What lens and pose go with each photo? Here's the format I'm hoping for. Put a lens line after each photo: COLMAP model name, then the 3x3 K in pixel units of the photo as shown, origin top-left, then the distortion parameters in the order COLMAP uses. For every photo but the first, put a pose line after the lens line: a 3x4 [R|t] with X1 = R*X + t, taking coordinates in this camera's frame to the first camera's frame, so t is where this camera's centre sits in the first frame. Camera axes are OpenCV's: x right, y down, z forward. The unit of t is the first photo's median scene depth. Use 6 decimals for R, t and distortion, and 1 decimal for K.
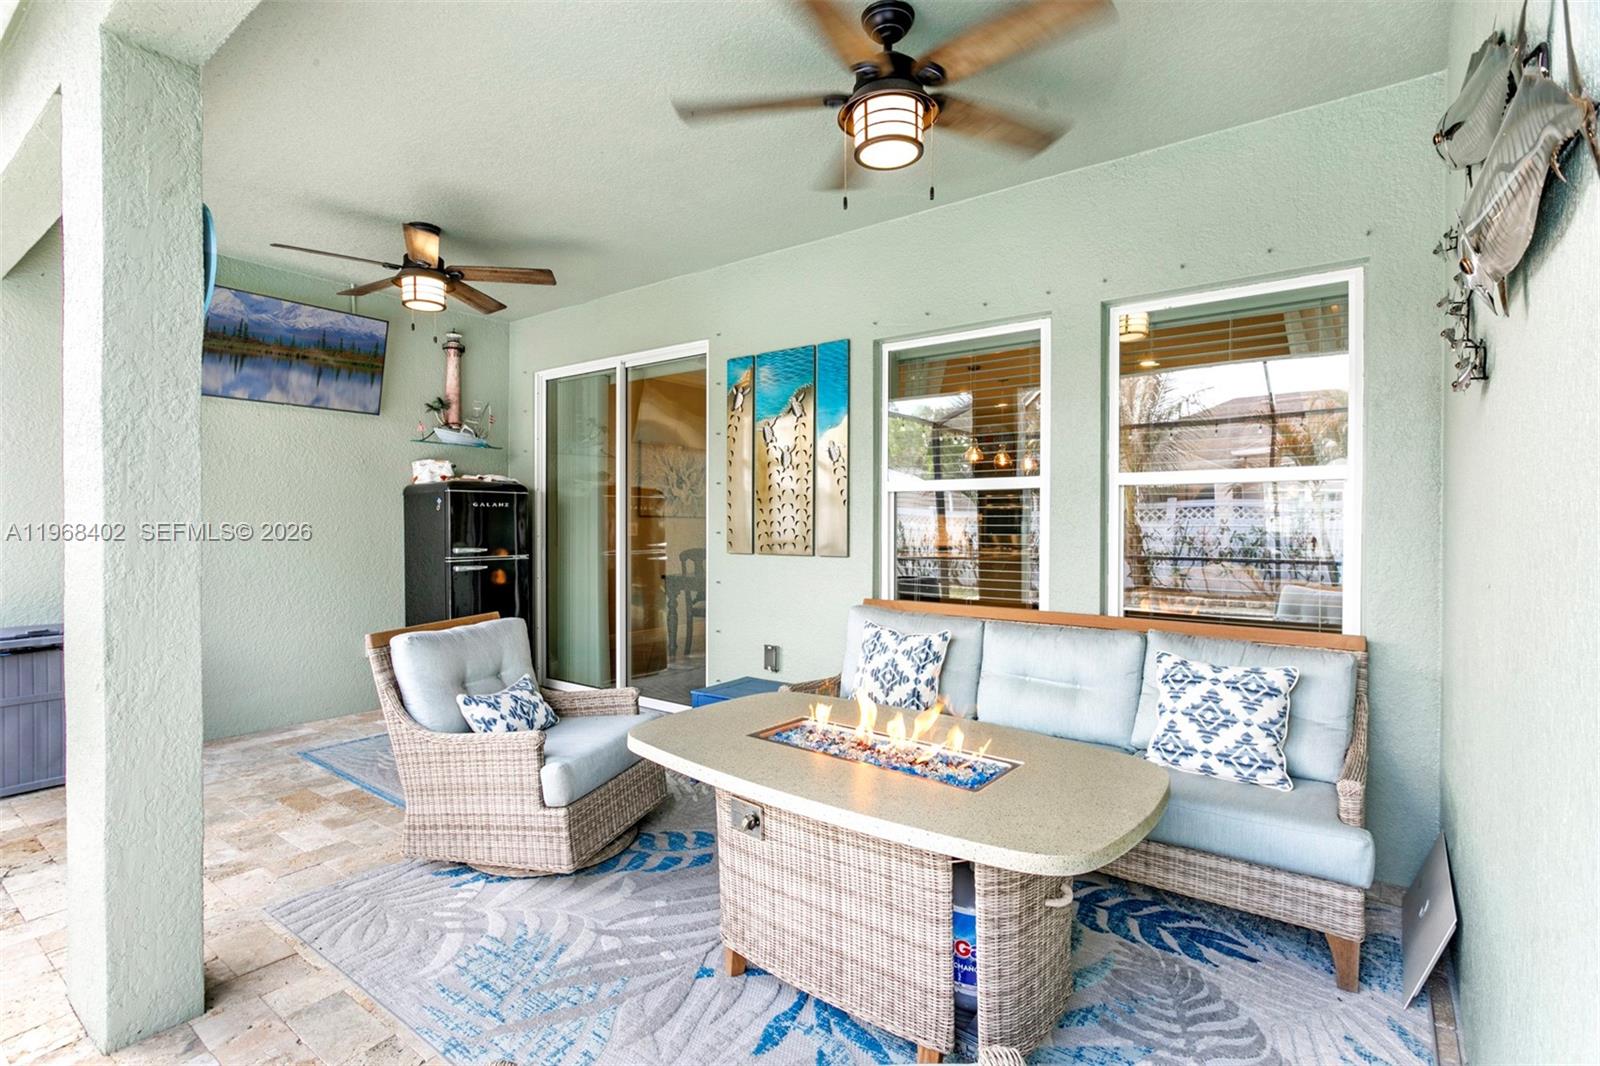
lens RADIAL K [[764.8, 0, 792.0], [0, 764.8, 530.4], [0, 0, 1]] dist [-0.000302, 0.000470]
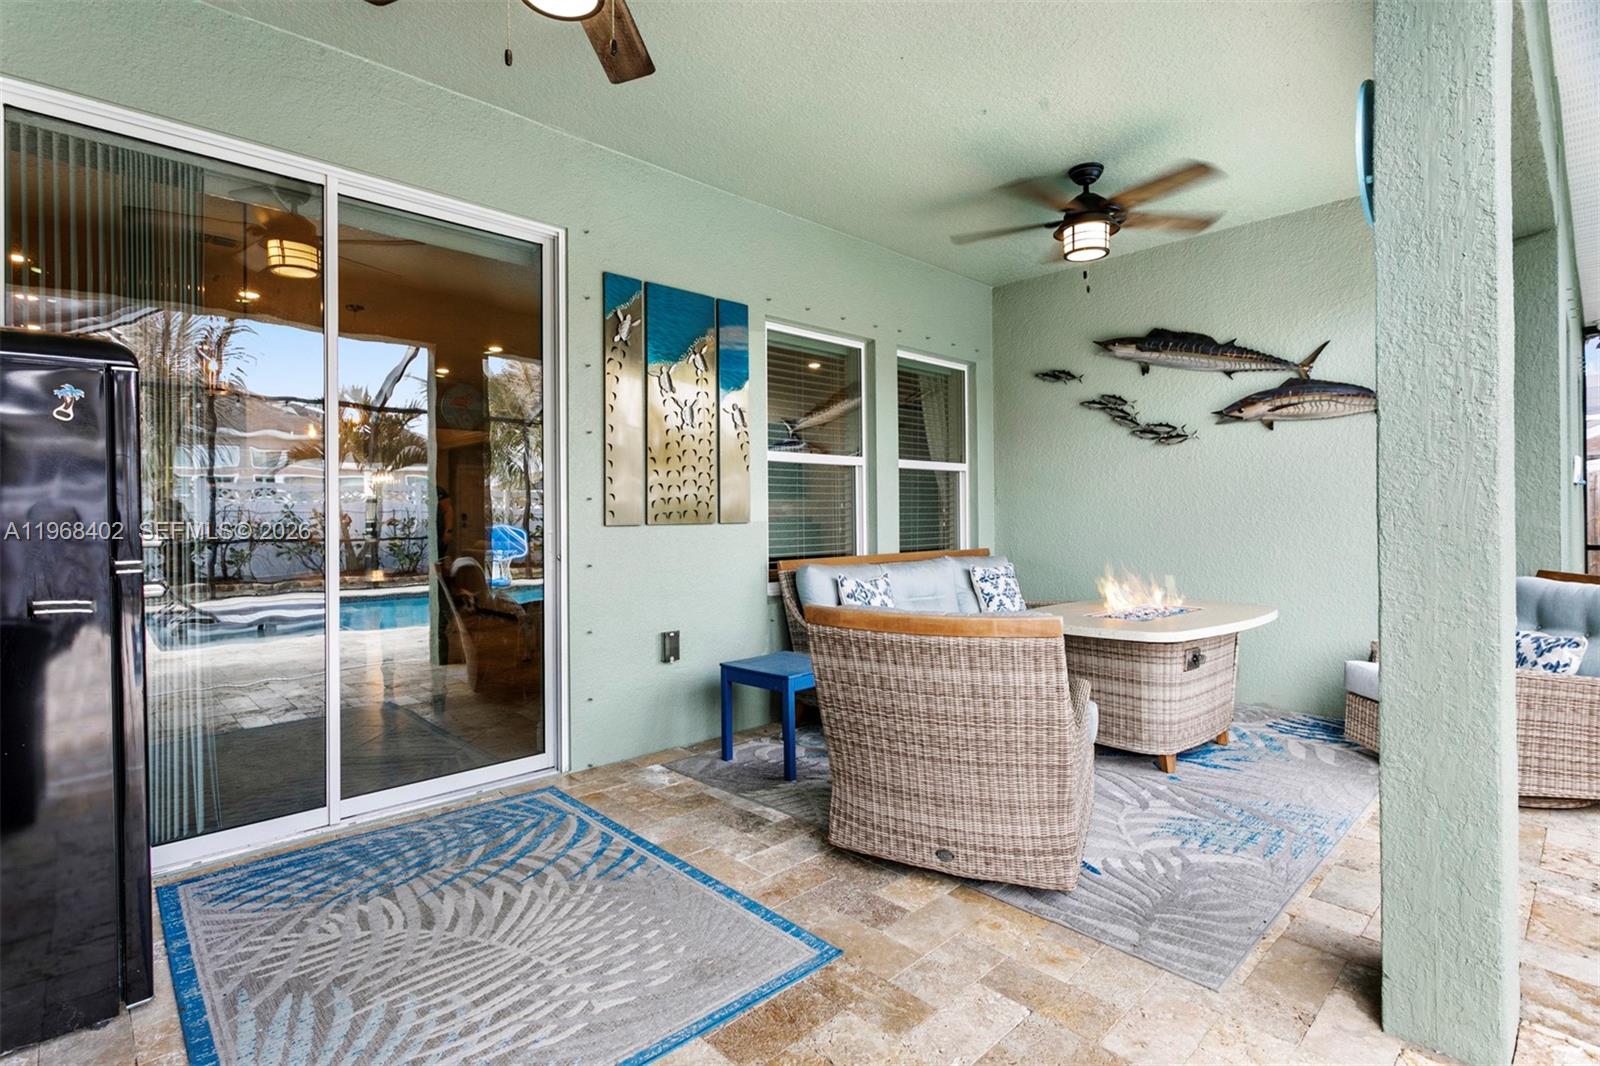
lens RADIAL K [[764.8, 0, 789.7], [0, 764.8, 524.2], [0, 0, 1]] dist [-0.000302, 0.000470]
pose [[0.157675, -0.004982, 0.987479, -0.872610], [0.017306, 0.999848, 0.002281, 0.032978], [-0.987339, 0.016730, 0.157737, 0.765458]]
